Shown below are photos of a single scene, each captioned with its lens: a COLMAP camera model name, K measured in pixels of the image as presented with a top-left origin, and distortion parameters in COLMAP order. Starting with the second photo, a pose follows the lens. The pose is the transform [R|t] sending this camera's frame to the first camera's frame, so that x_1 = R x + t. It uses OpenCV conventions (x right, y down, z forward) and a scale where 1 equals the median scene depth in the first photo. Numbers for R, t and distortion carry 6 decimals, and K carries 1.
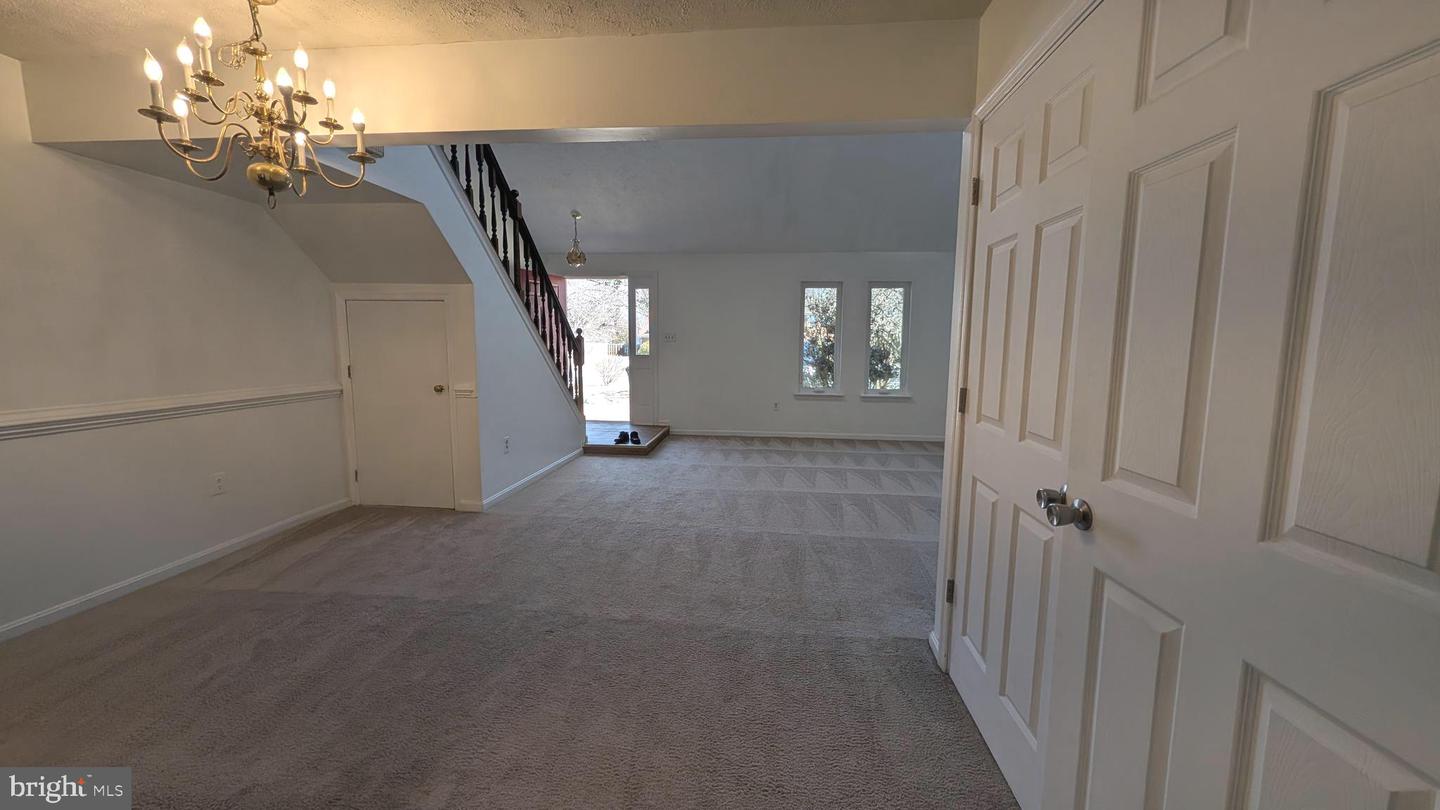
lens RADIAL K [[527.4, 0, 722.1], [0, 527.4, 405.2], [0, 0, 1]] dist [0.003337, 0.000443]
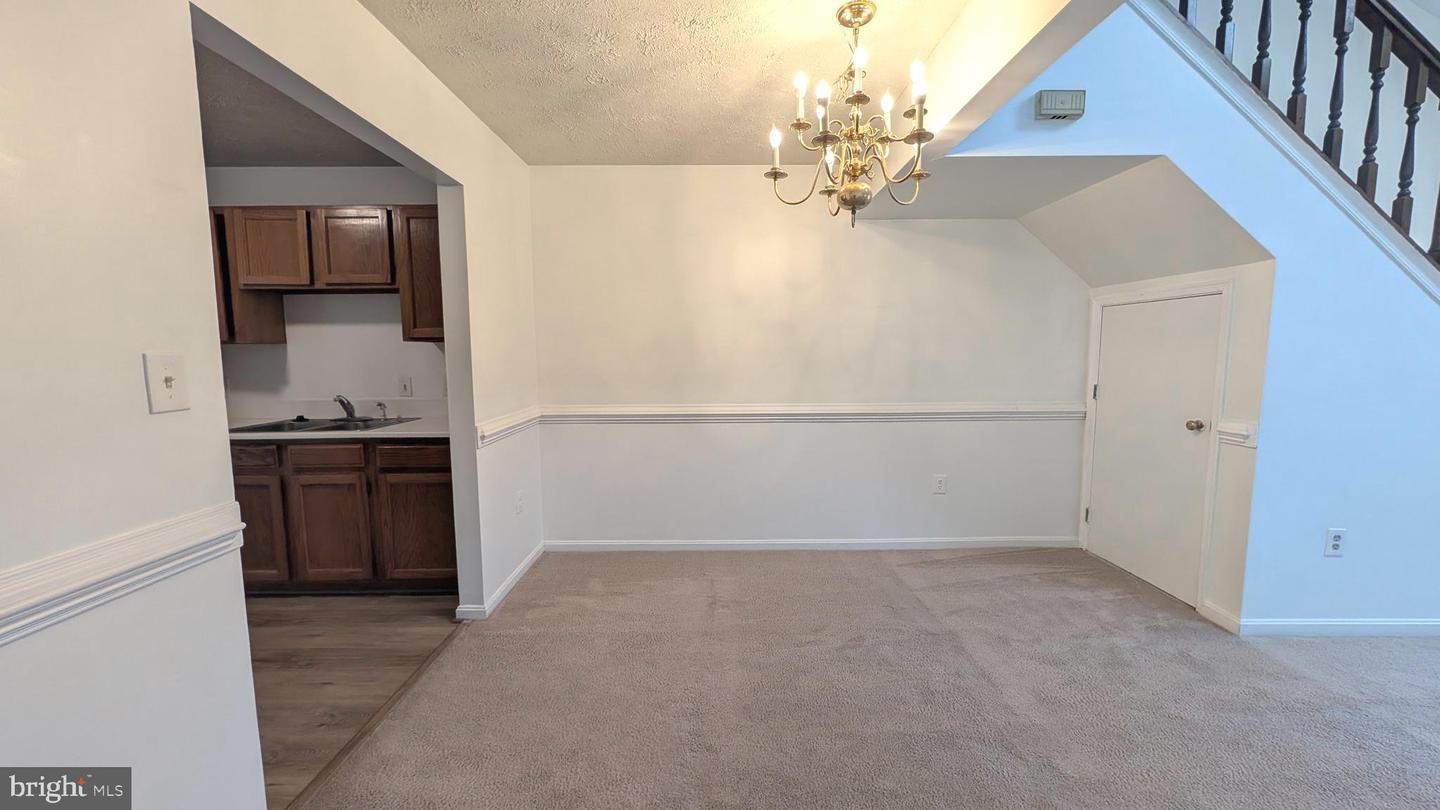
lens RADIAL K [[527.4, 0, 721.0], [0, 527.4, 403.0], [0, 0, 1]] dist [0.003337, 0.000443]
pose [[0.098400, 0.088322, -0.991220, 0.072349], [-0.112895, 0.990614, 0.077061, -0.044946], [0.988723, 0.104321, 0.107447, 0.337606]]
